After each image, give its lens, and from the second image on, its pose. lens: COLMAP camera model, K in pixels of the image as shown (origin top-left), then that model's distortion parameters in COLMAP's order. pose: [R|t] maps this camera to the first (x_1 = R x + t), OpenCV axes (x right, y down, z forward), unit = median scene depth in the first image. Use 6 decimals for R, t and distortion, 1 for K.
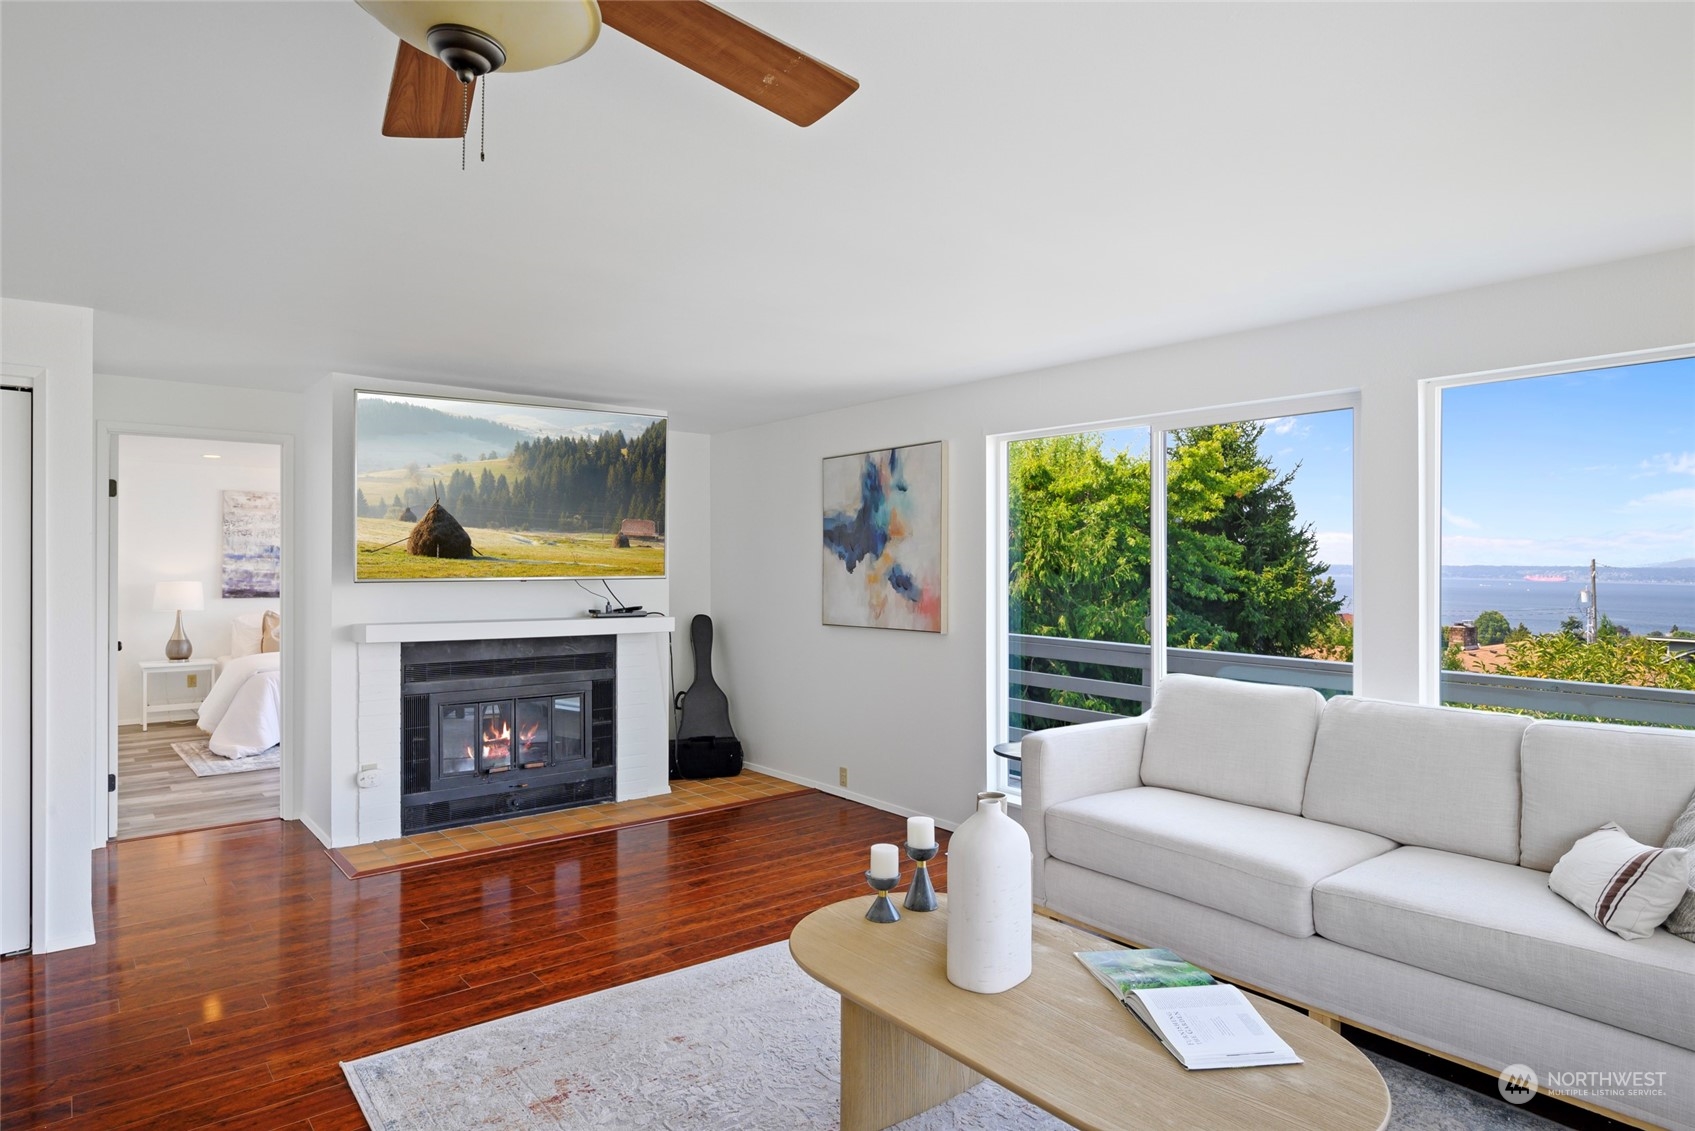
lens RADIAL K [[980.2, 0, 857.0], [0, 980.2, 562.9], [0, 0, 1]] dist [-0.005536, 0.005198]
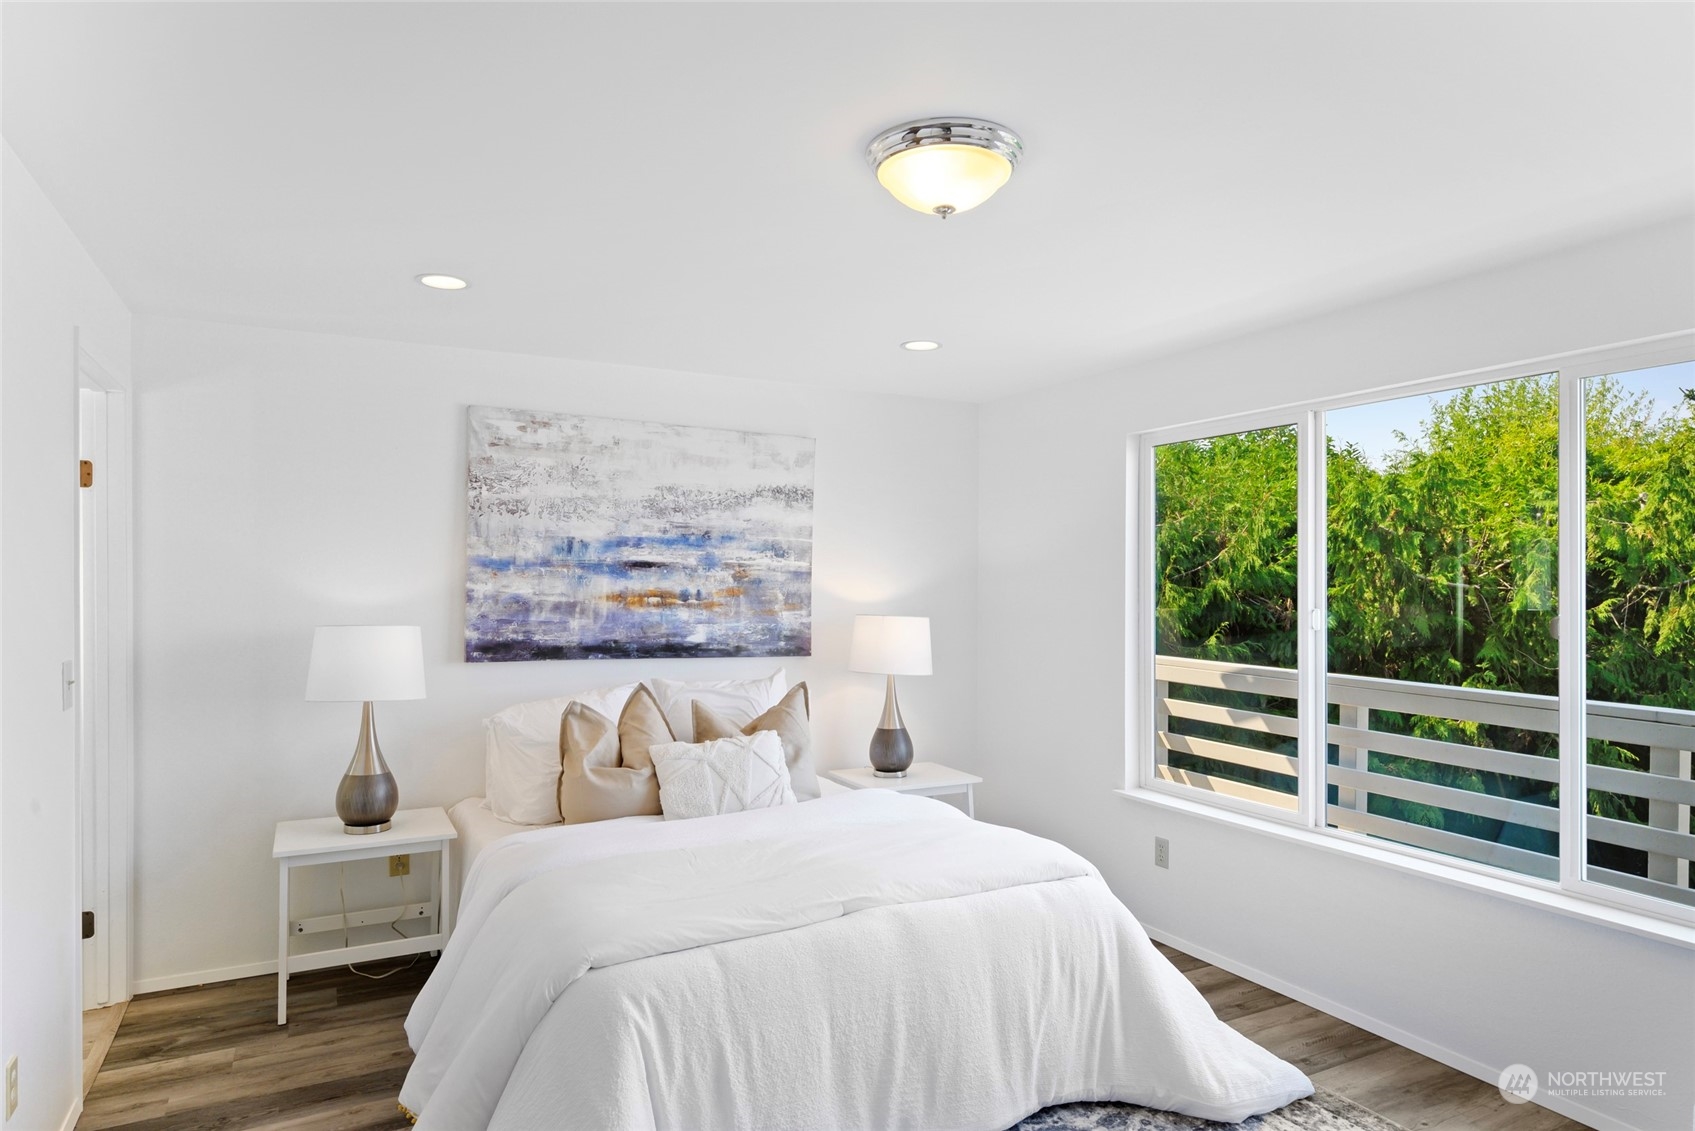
lens RADIAL K [[980.2, 0, 837.5], [0, 980.2, 577.7], [0, 0, 1]] dist [-0.005536, 0.005198]
pose [[0.979540, 0.001261, -0.201245, -0.405524], [-0.001284, 0.999999, 0.000015, -0.000359], [0.201245, 0.000243, 0.979541, 0.617307]]
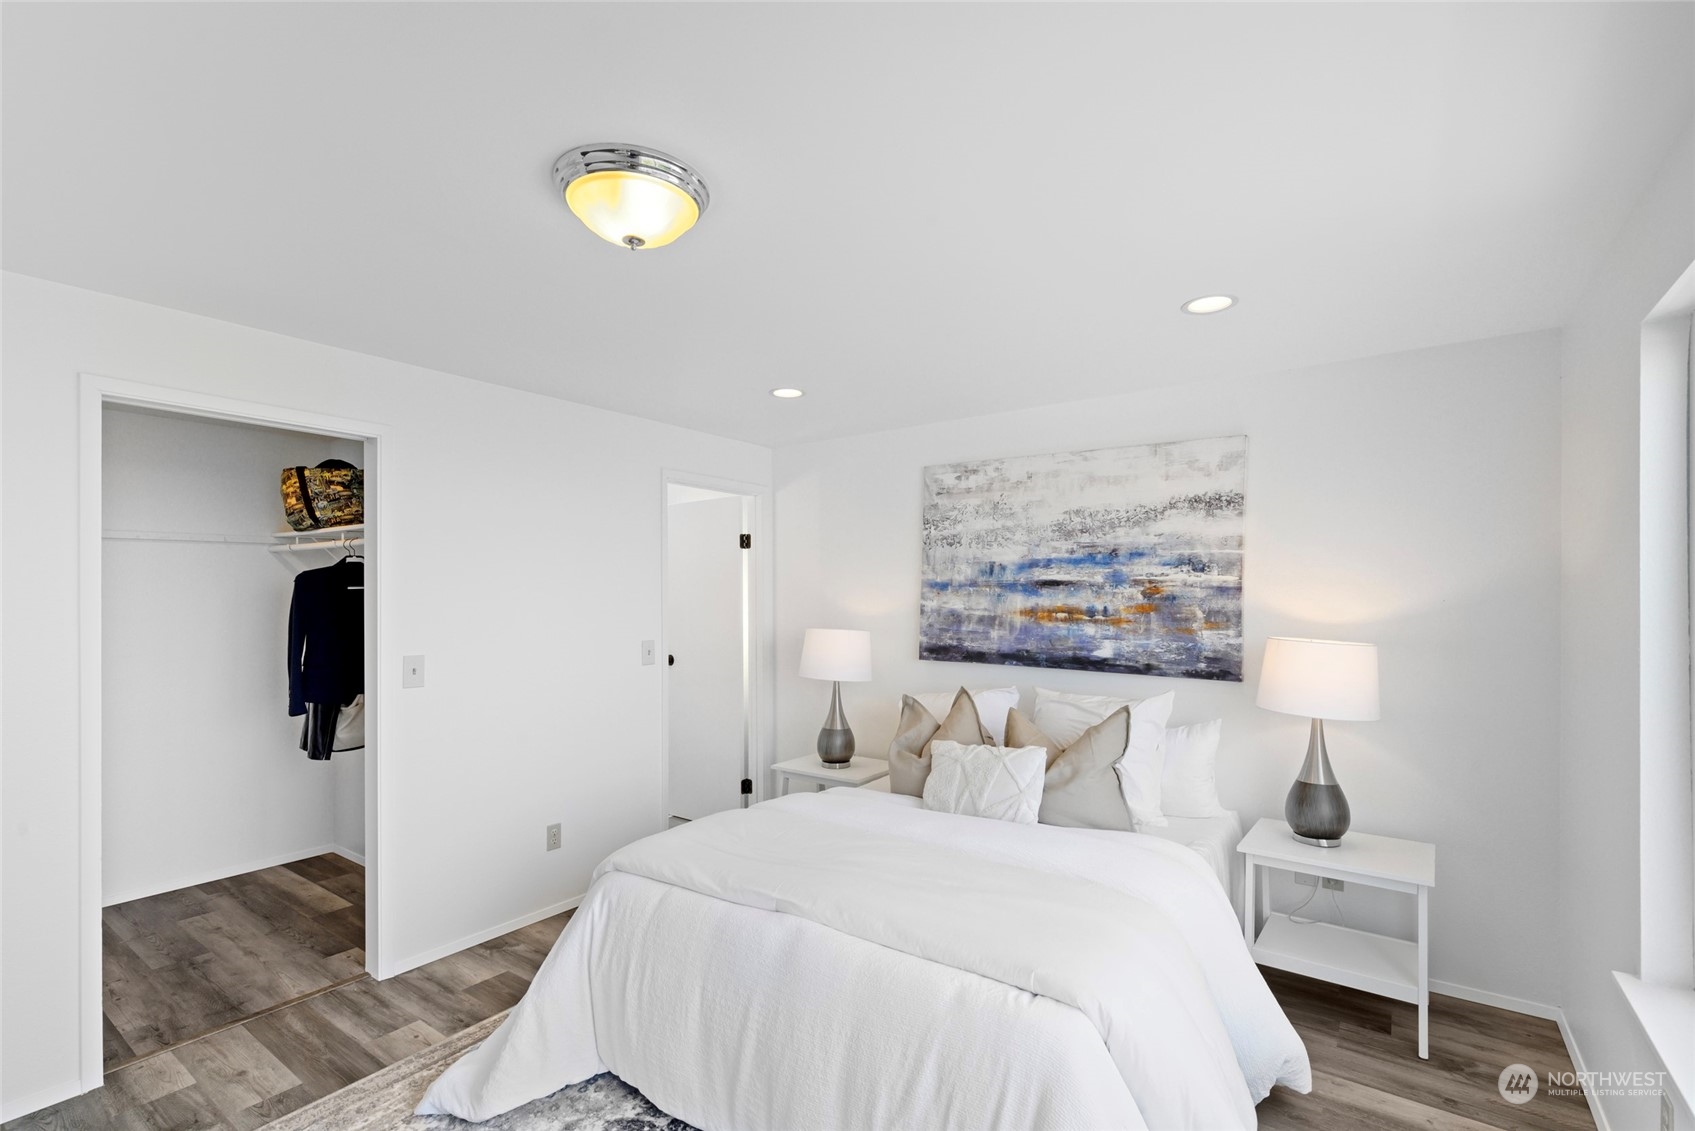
lens RADIAL K [[744.6, 0, 823.4], [0, 744.6, 596.1], [0, 0, 1]] dist [0.003172, -0.000441]
pose [[0.264554, -0.003120, -0.964366, -0.249615], [0.007508, 0.999971, -0.001175, -0.000134], [0.964342, -0.006930, 0.264570, 0.827841]]
